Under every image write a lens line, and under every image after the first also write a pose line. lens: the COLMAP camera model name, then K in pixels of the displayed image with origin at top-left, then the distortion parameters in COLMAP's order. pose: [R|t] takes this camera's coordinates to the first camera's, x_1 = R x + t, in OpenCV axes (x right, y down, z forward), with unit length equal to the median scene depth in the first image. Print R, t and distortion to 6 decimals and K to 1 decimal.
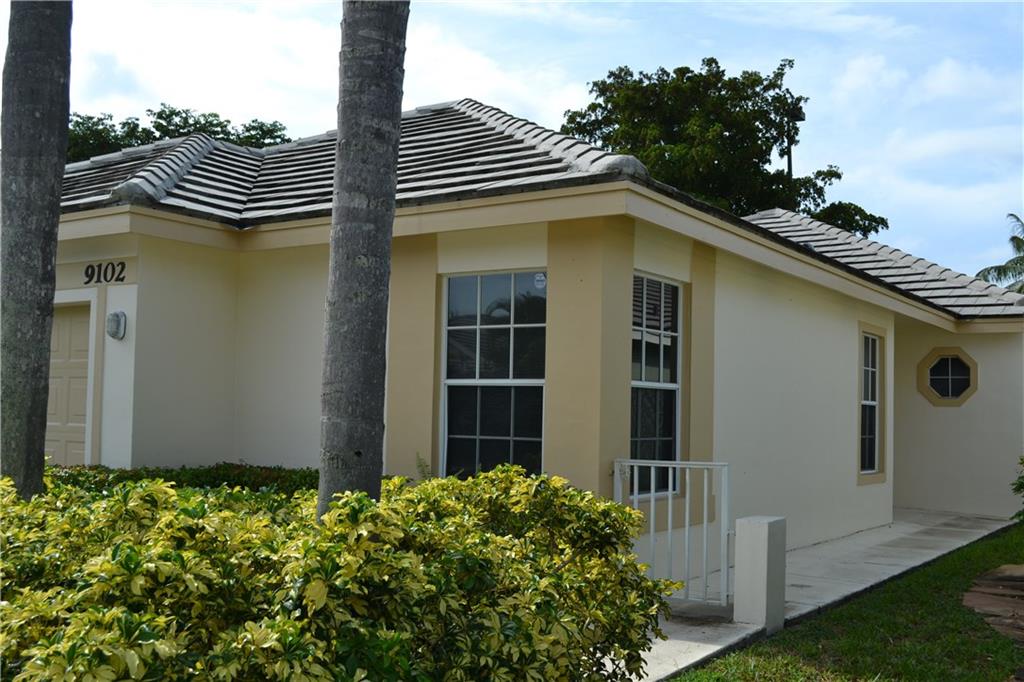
lens RADIAL K [[1132.8, 0, 512.0], [0, 1132.8, 341.0], [0, 0, 1]] dist [-0.027193, -0.031766]
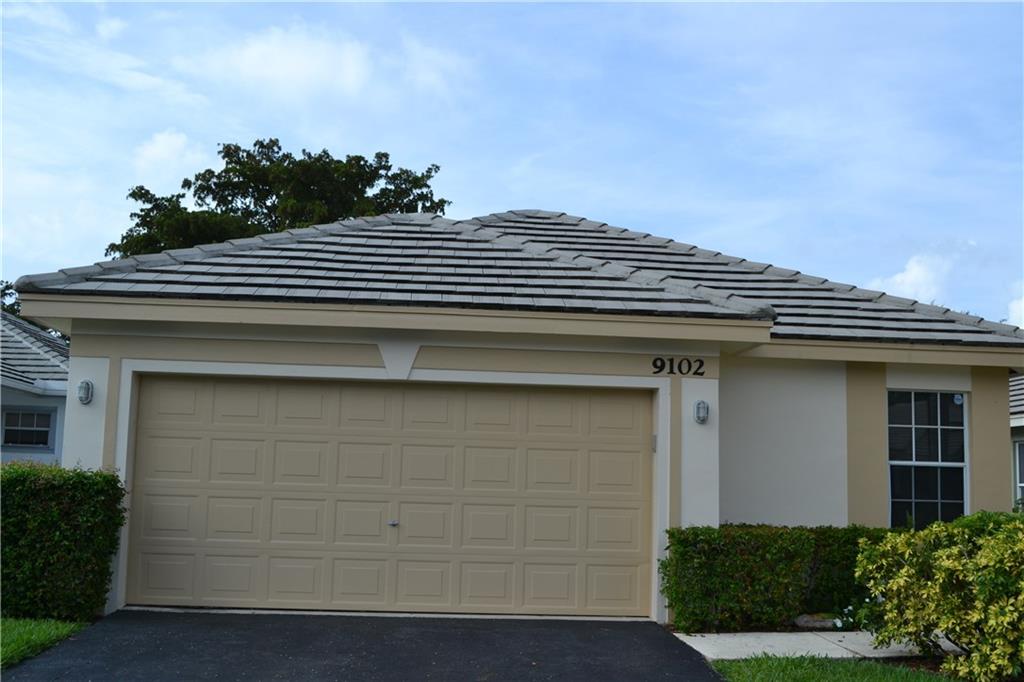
lens RADIAL K [[1106.8, 0, 512.0], [0, 1106.8, 341.0], [0, 0, 1]] dist [-0.092865, -0.003924]
pose [[0.797465, 0.085634, 0.597257, -1.211685], [-0.058782, 0.996195, -0.064347, -0.000451], [-0.600494, 0.016207, 0.799465, 0.154459]]
